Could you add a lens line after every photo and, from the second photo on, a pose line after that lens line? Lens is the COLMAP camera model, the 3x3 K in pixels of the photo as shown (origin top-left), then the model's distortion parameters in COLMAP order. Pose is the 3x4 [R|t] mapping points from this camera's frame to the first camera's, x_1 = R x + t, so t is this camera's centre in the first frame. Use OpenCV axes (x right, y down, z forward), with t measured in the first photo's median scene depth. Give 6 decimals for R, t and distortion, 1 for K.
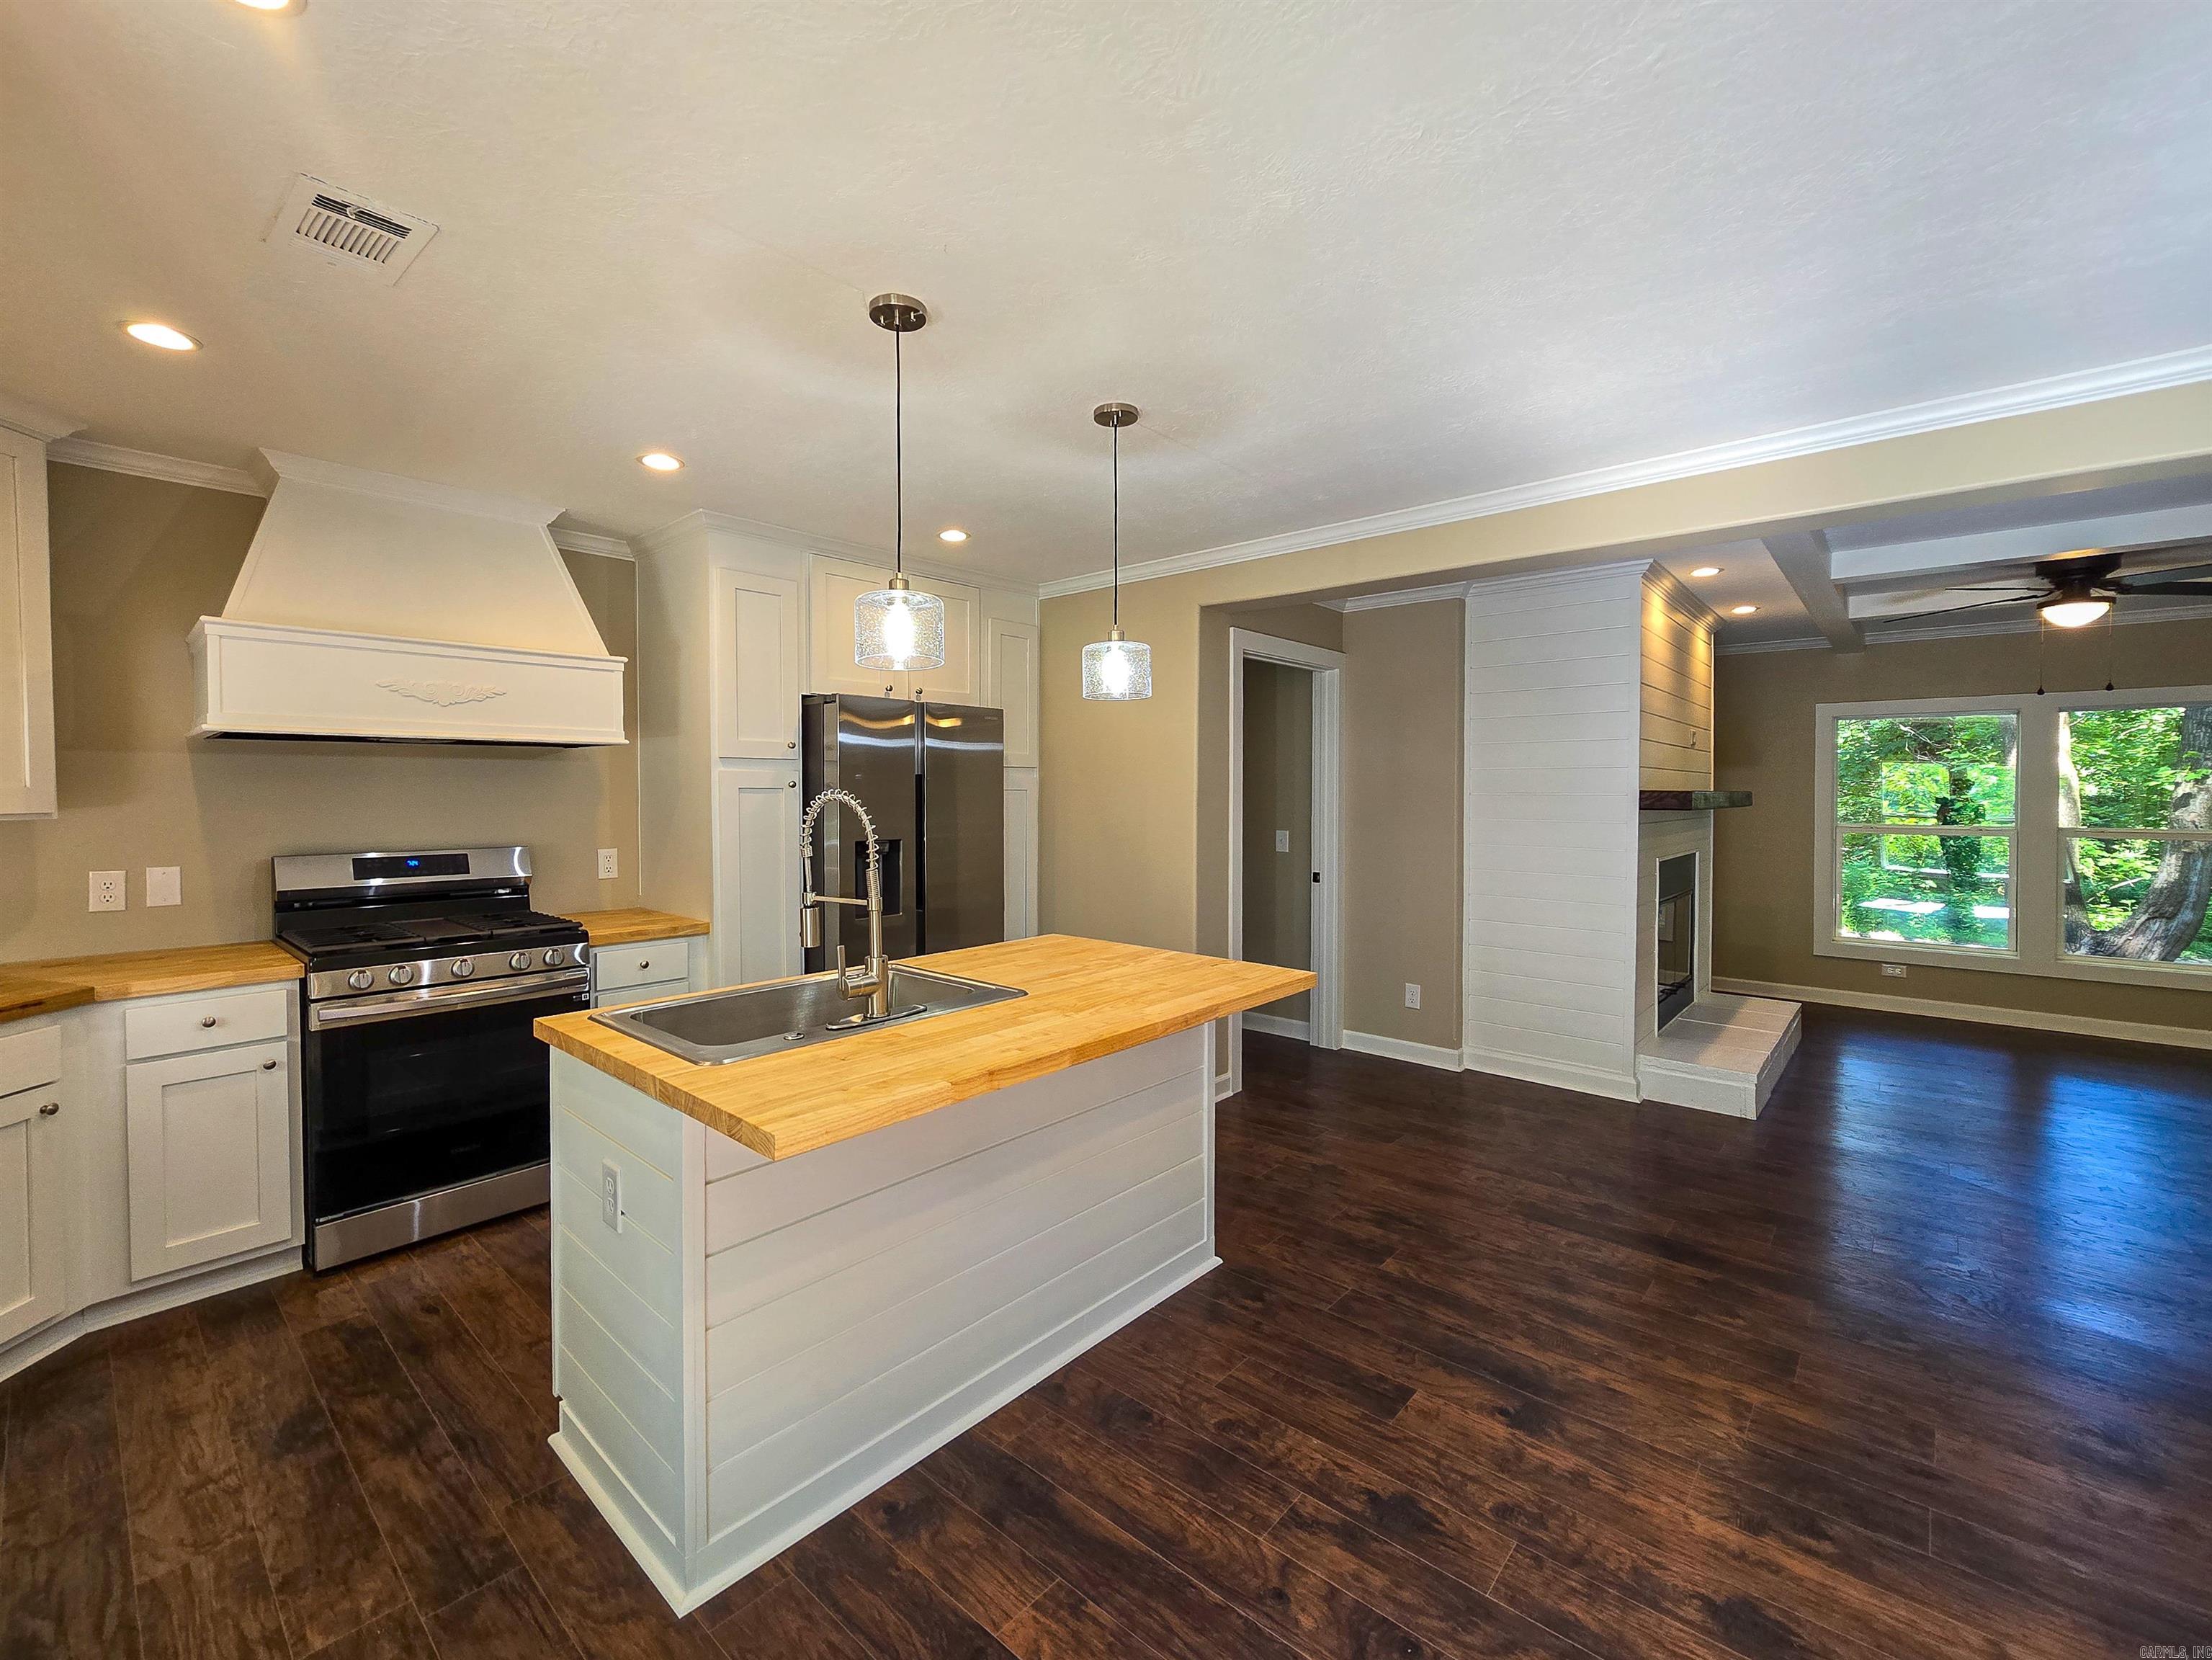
lens RADIAL K [[934.7, 0, 1075.5], [0, 934.7, 809.8], [0, 0, 1]] dist [0.000447, -0.003901]
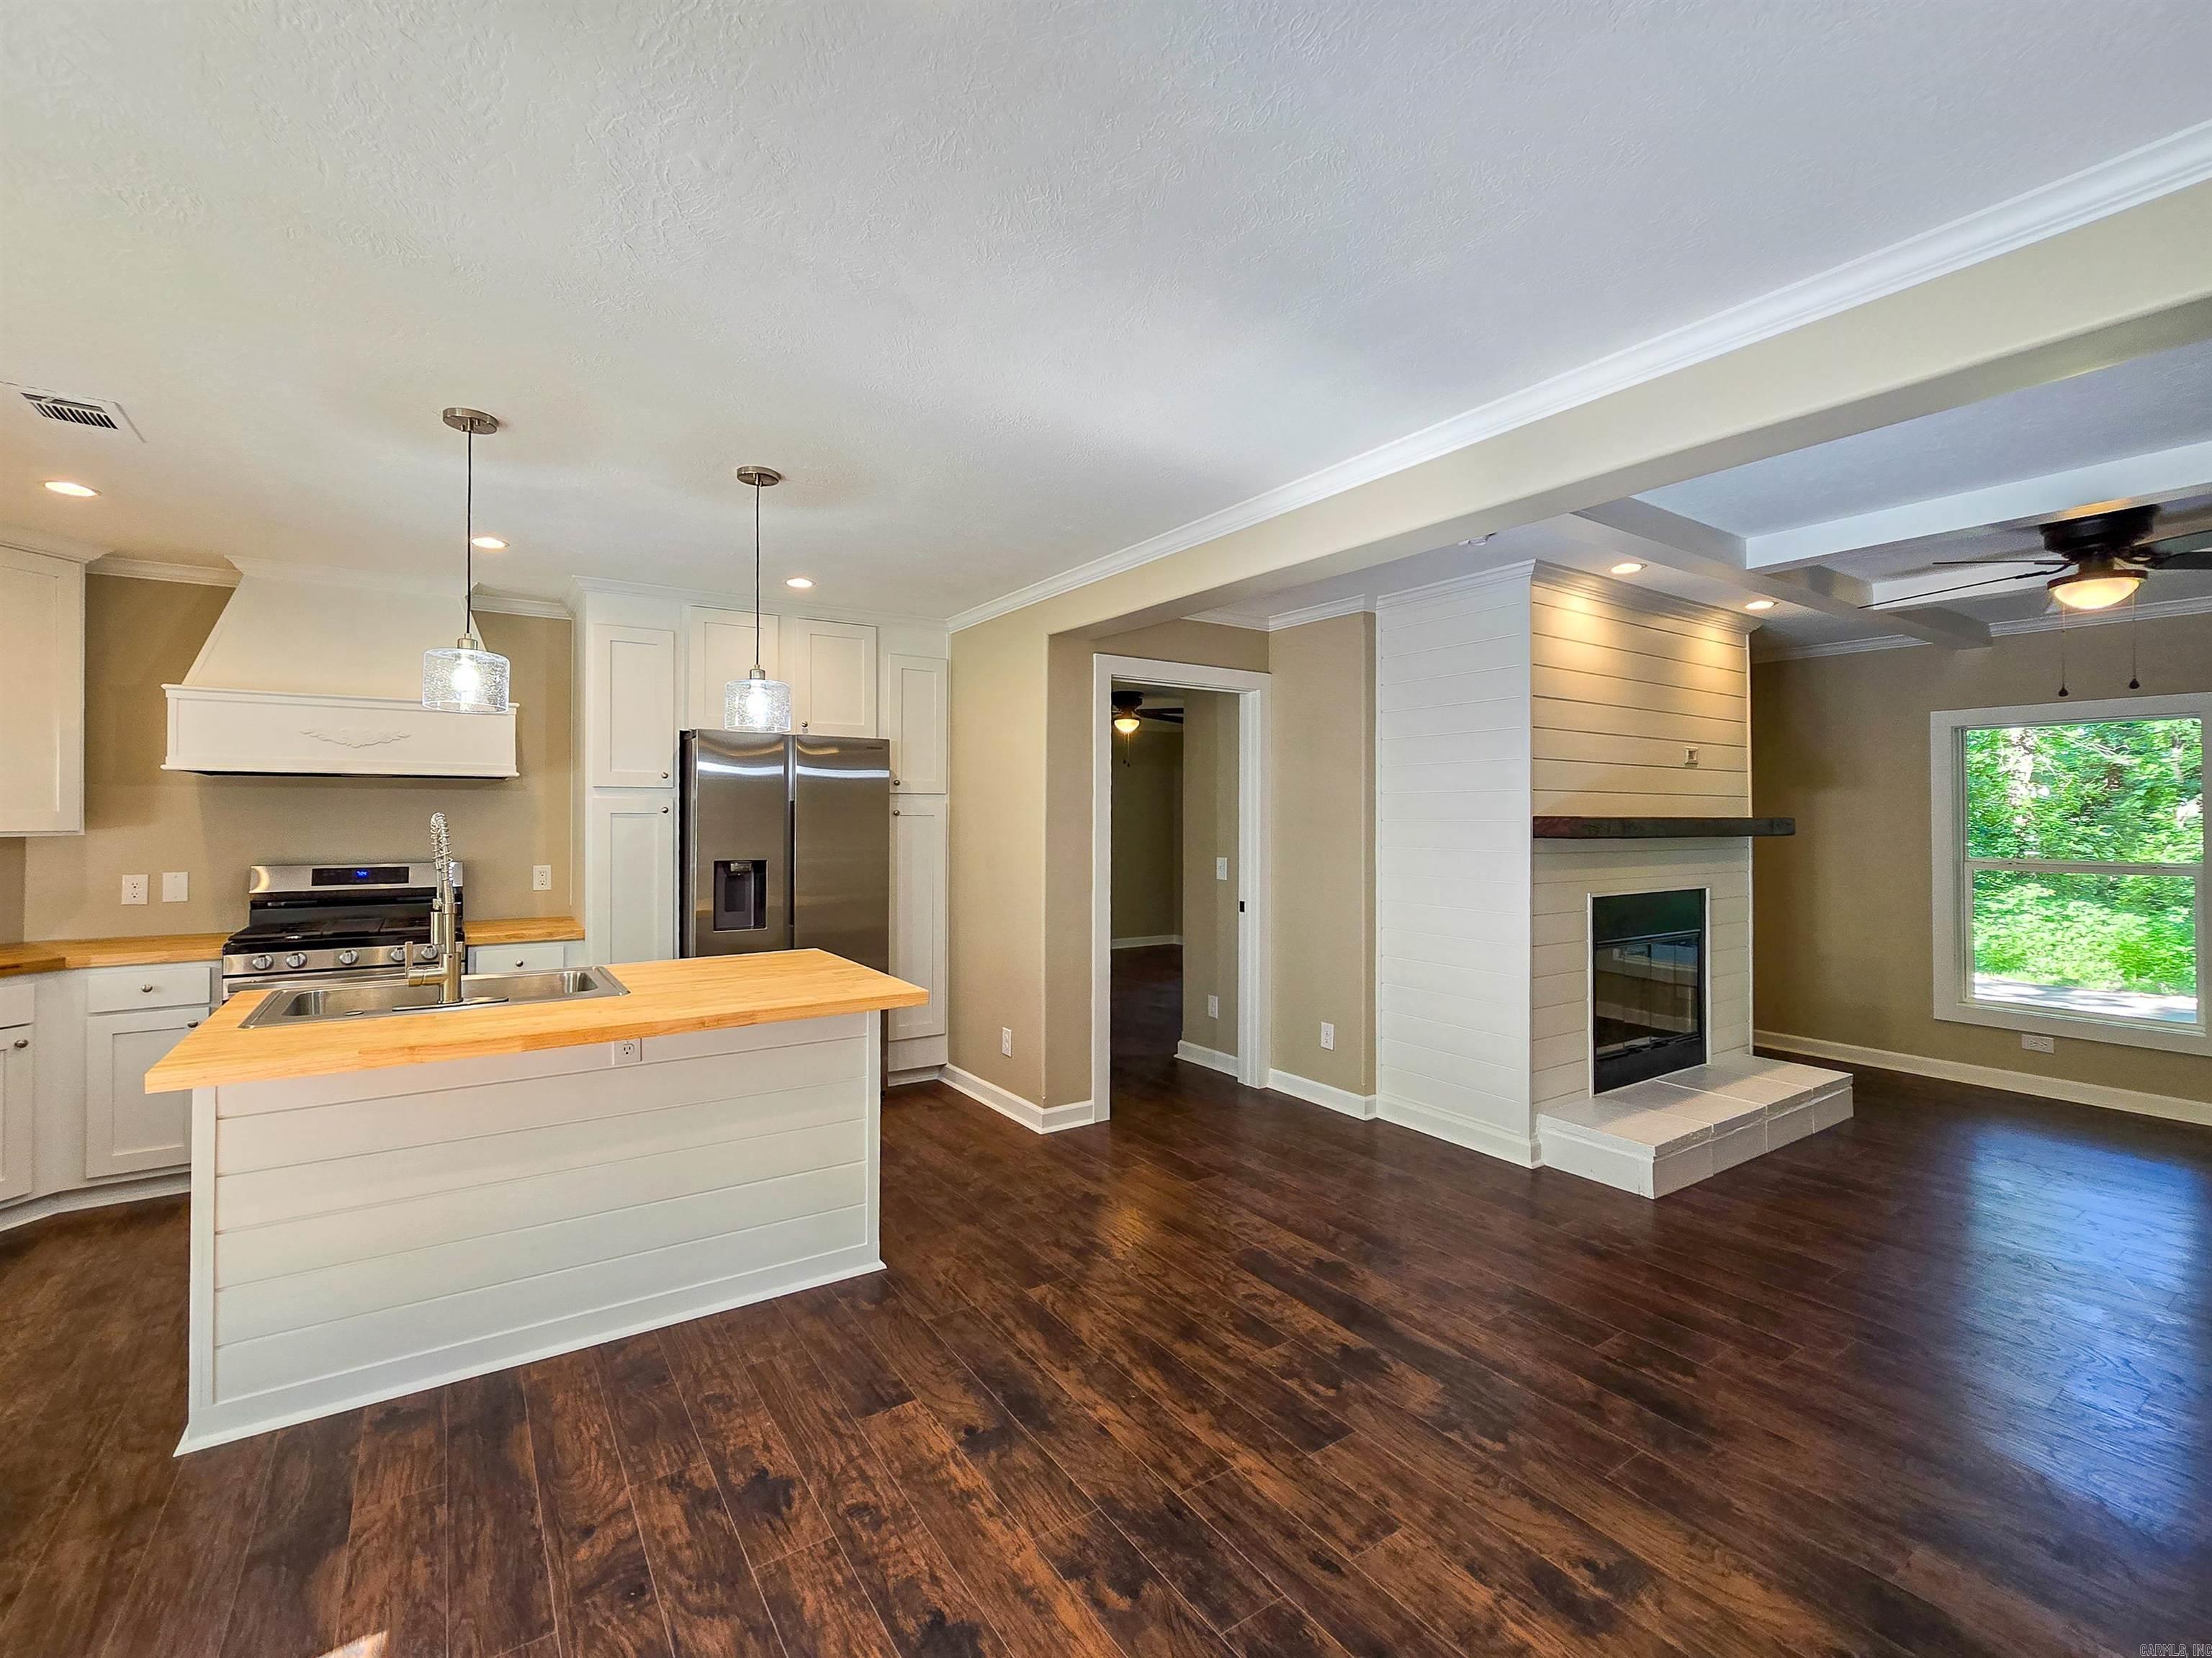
lens RADIAL K [[955.6, 0, 1075.1], [0, 955.6, 807.9], [0, 0, 1]] dist [0.001097, -0.003568]
pose [[0.968126, -0.001146, -0.250461, 0.572801], [-0.006384, 0.999552, -0.029252, 0.001253], [0.250382, 0.029919, 0.967685, 0.005859]]
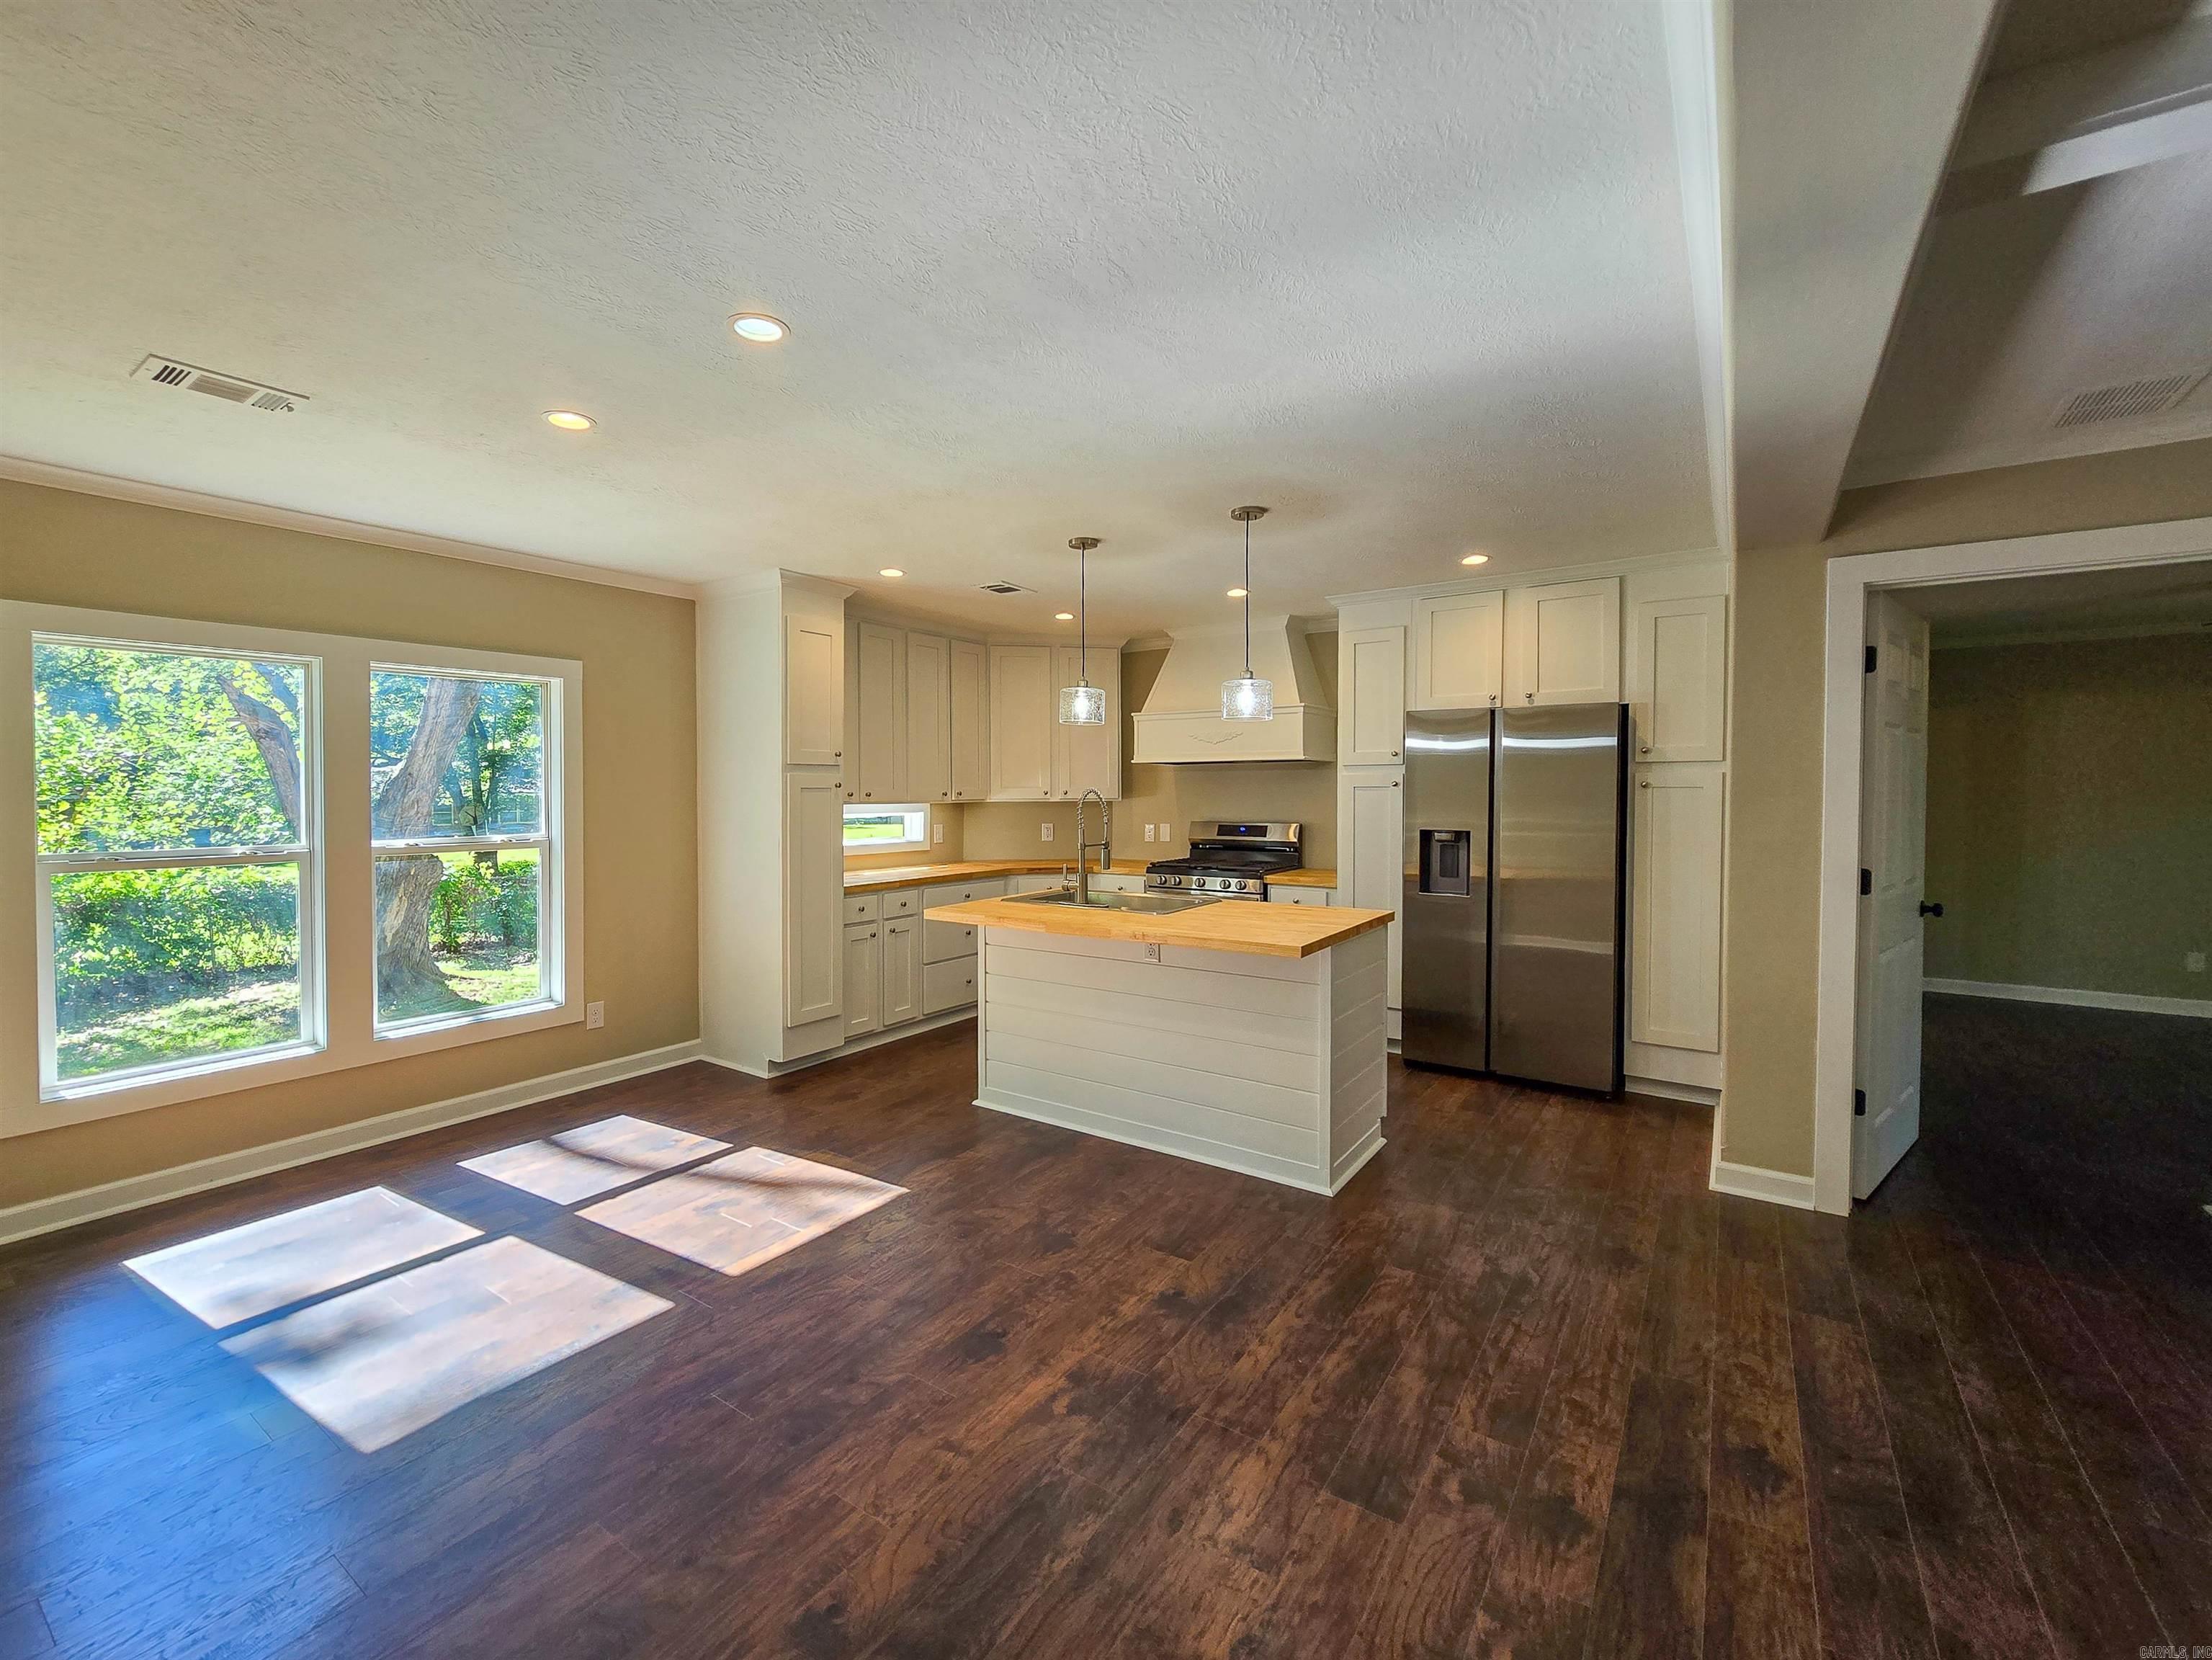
lens RADIAL K [[934.7, 0, 1075.5], [0, 934.7, 809.8], [0, 0, 1]] dist [0.000447, -0.003901]
pose [[0.128917, 0.019530, -0.991463, 1.138956], [-0.019079, 0.999670, 0.017211, -0.005972], [0.991472, 0.016697, 0.129247, 0.482106]]
